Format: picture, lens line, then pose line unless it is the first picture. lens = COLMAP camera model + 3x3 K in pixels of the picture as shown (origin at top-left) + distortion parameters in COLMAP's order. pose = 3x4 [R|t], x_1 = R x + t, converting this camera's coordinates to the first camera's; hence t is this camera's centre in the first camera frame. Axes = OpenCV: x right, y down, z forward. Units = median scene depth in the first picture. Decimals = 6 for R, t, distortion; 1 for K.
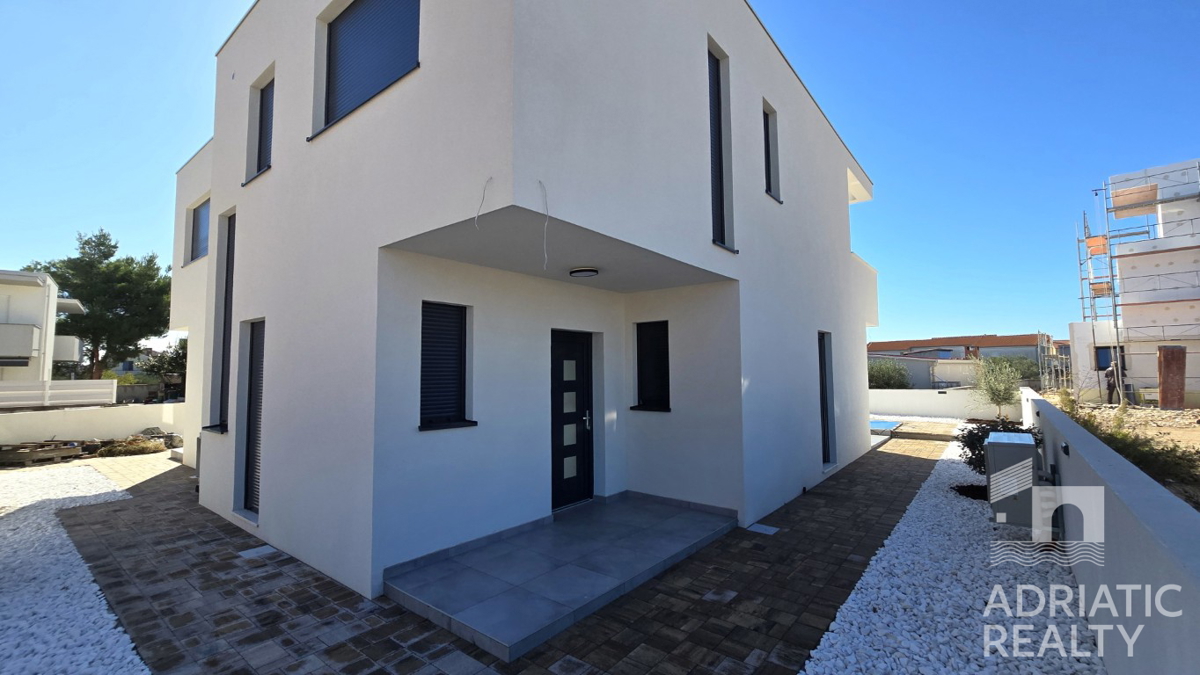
lens RADIAL K [[502.5, 0, 594.0], [0, 502.5, 337.6], [0, 0, 1]] dist [-0.004228, 0.000596]
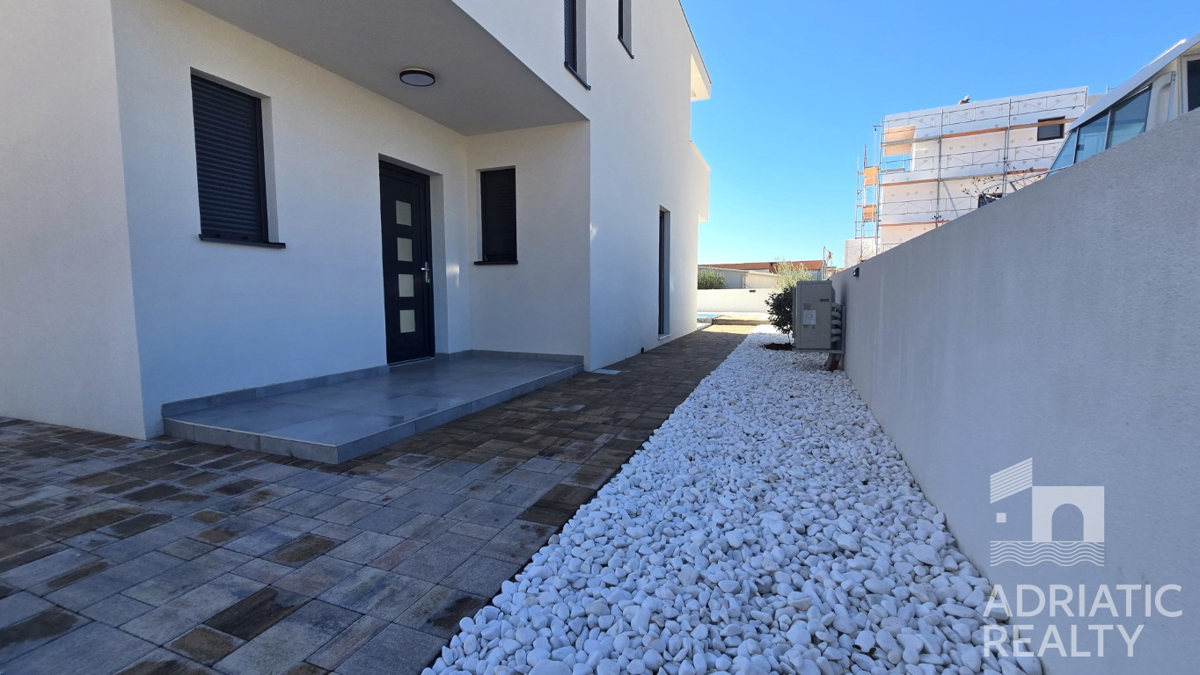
lens RADIAL K [[502.5, 0, 594.0], [0, 502.5, 337.6], [0, 0, 1]] dist [-0.004228, 0.000596]
pose [[0.952903, -0.021793, 0.302491, -0.001573], [-0.024310, 0.988716, 0.147814, 0.154160], [-0.302299, -0.148206, 0.941621, 0.039638]]
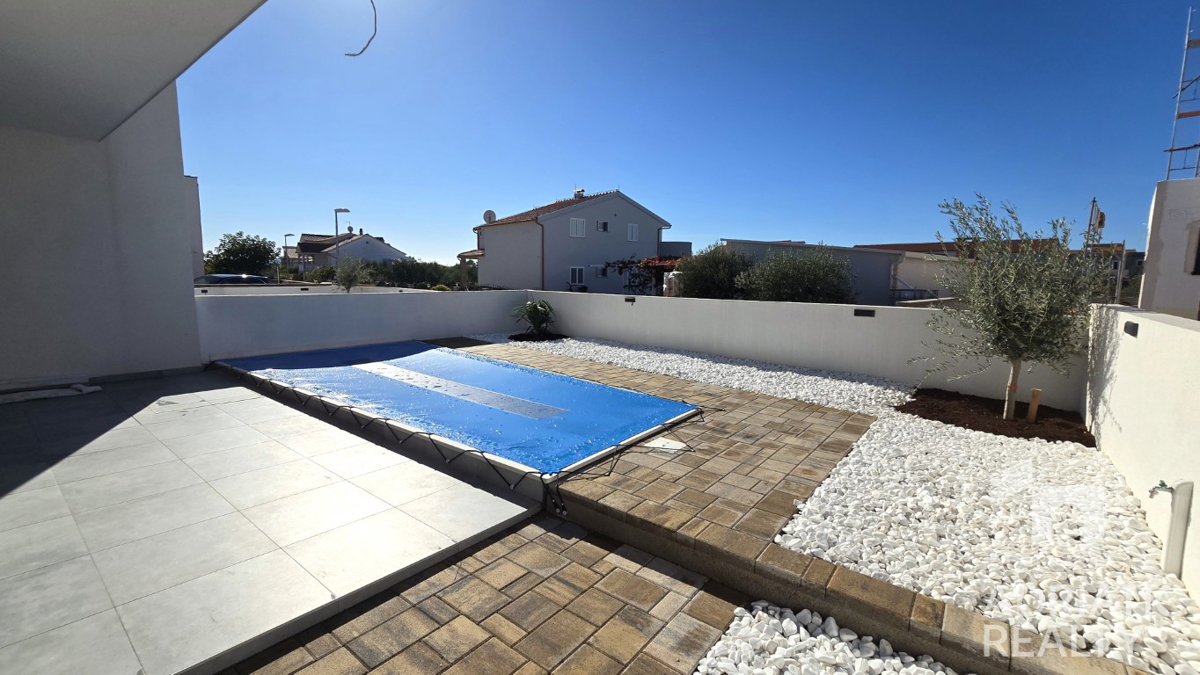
lens RADIAL K [[502.5, 0, 594.0], [0, 502.5, 337.6], [0, 0, 1]] dist [-0.004228, 0.000596]
pose [[0.999795, 0.018581, 0.008026, 1.404521], [-0.019756, 0.982097, 0.187334, 0.176413], [-0.004401, -0.187455, 0.982263, 1.805697]]
